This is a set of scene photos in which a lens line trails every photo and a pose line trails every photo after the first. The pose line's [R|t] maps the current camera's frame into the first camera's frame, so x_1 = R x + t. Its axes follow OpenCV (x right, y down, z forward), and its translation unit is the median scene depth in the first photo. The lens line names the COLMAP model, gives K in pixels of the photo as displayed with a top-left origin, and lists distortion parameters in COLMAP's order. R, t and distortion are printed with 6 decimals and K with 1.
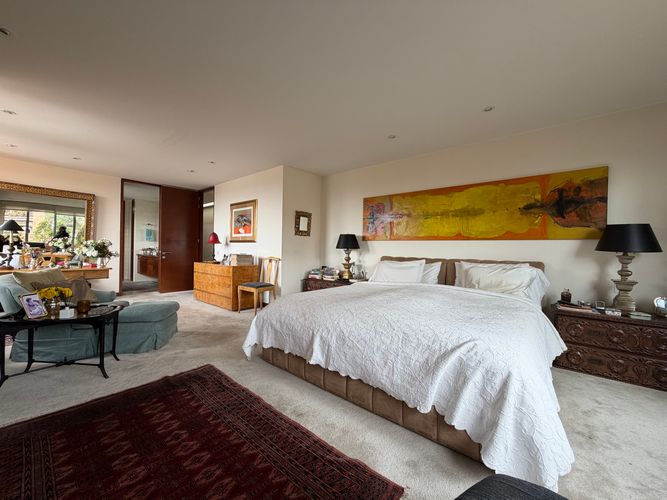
lens RADIAL K [[263.2, 0, 332.5], [0, 263.2, 249.2], [0, 0, 1]] dist [-0.001821, 0.000150]
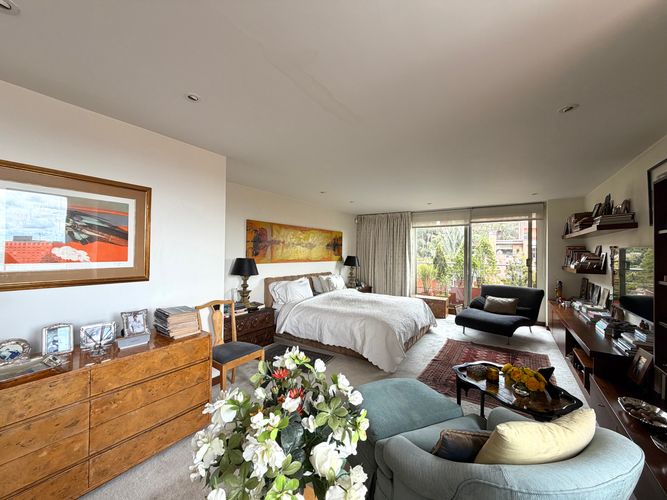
lens RADIAL K [[263.2, 0, 333.6], [0, 263.2, 250.4], [0, 0, 1]] dist [-0.001821, 0.000150]
pose [[-0.100558, -0.010844, 0.994872, -0.858607], [-0.013522, 0.999863, 0.009532, -0.096076], [-0.994839, -0.012494, -0.100691, 0.785432]]
